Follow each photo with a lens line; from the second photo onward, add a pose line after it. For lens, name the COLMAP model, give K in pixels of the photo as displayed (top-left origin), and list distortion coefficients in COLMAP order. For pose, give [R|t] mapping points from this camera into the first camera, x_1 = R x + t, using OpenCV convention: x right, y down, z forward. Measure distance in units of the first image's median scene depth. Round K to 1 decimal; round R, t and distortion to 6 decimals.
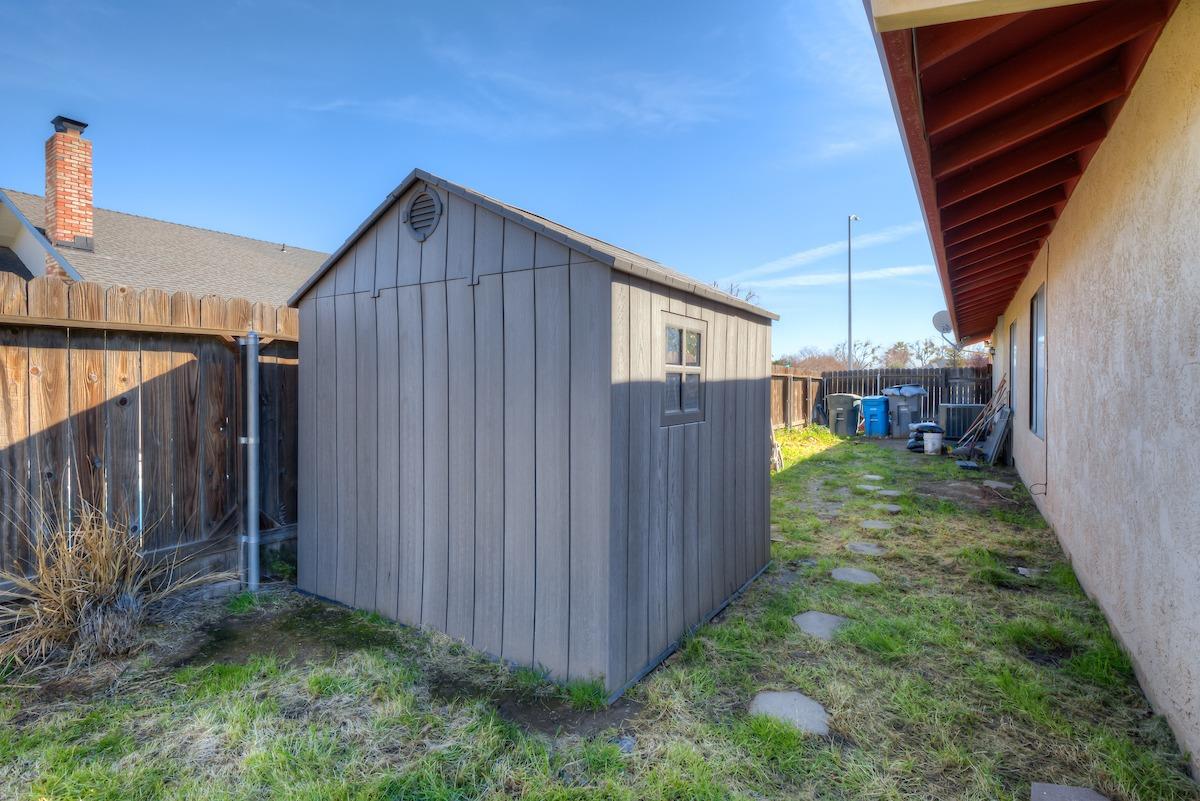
lens RADIAL K [[572.9, 0, 608.1], [0, 572.9, 394.2], [0, 0, 1]] dist [-0.002070, 0.000058]
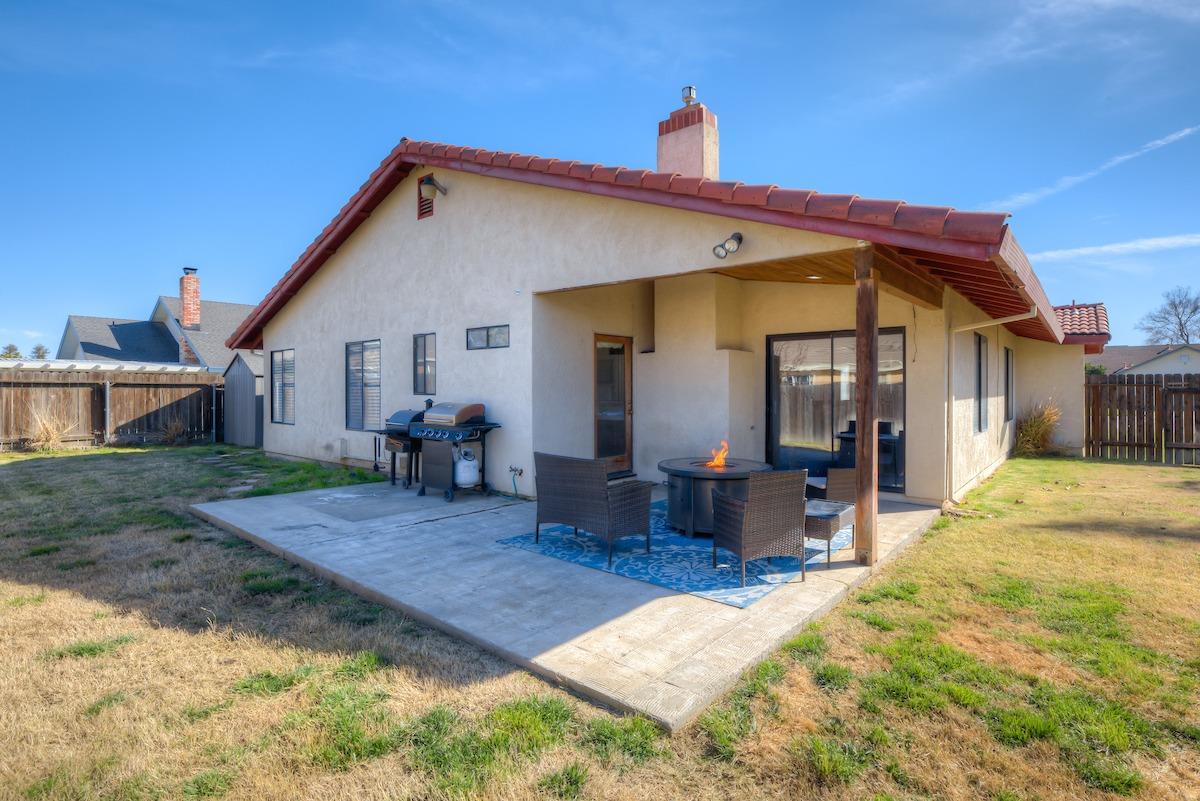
lens RADIAL K [[572.9, 0, 608.1], [0, 572.9, 394.2], [0, 0, 1]] dist [-0.002070, 0.000058]
pose [[0.989756, 0.001170, -0.142767, 2.967068], [-0.004337, 0.999751, -0.021871, 0.058264], [0.142706, 0.022266, 0.989515, -2.872535]]
